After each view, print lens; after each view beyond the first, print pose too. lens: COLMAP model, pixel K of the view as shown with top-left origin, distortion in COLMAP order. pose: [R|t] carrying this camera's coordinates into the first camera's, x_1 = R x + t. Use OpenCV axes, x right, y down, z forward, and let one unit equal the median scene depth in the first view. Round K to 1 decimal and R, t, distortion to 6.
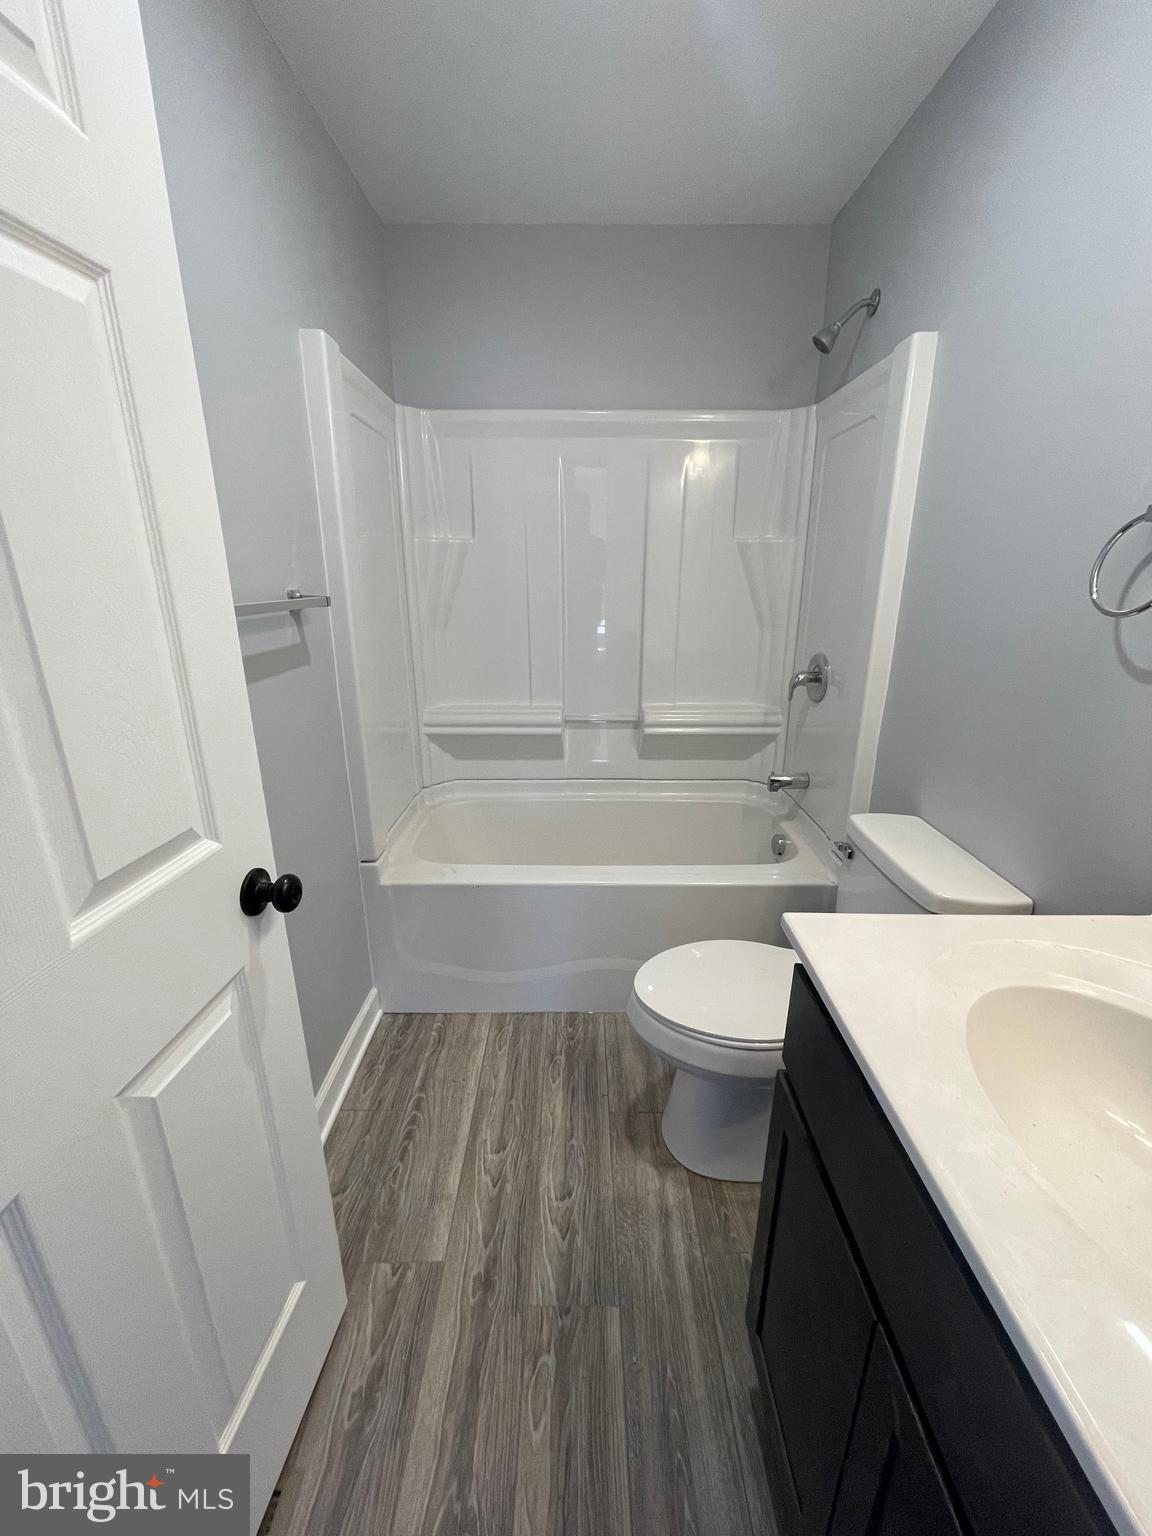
lens RADIAL K [[624.0, 0, 582.5], [0, 624.0, 765.5], [0, 0, 1]] dist [-0.005332, 0.001702]
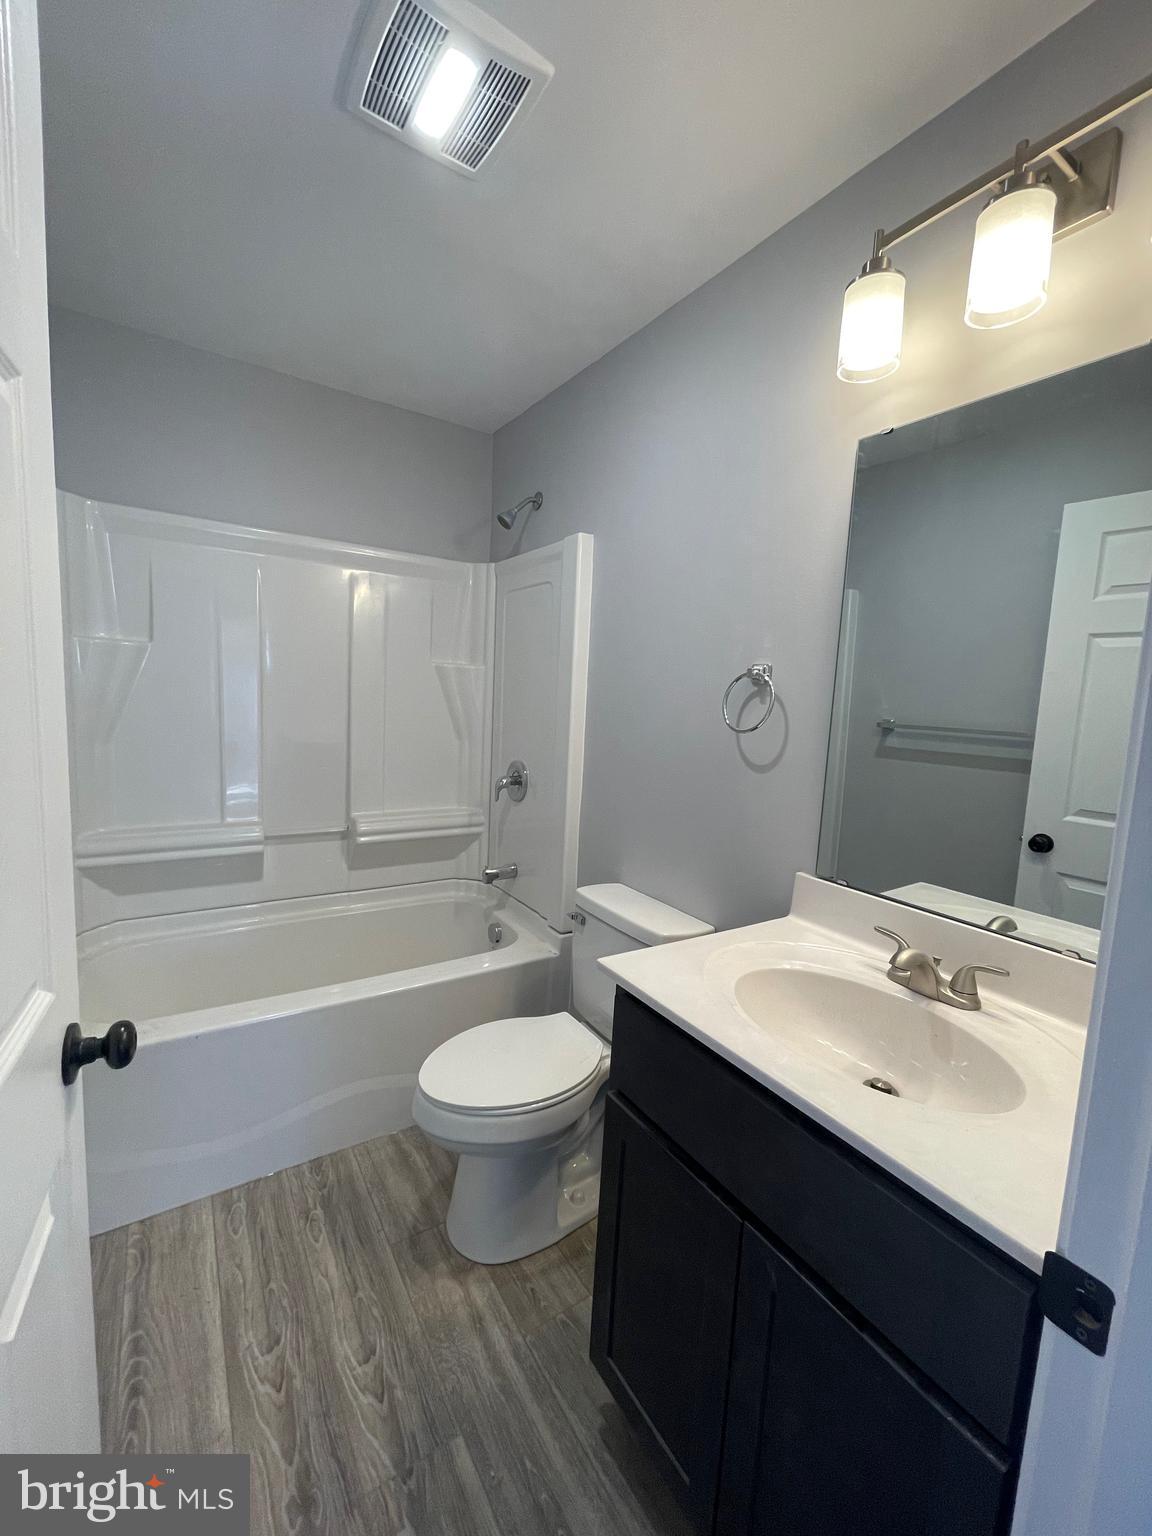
lens RADIAL K [[624.0, 0, 578.6], [0, 624.0, 765.8], [0, 0, 1]] dist [-0.005332, 0.001702]
pose [[0.837248, -0.022839, 0.546347, -0.205832], [0.117831, 0.983191, -0.139469, 0.011666], [-0.533978, 0.181146, 0.825866, -0.049769]]
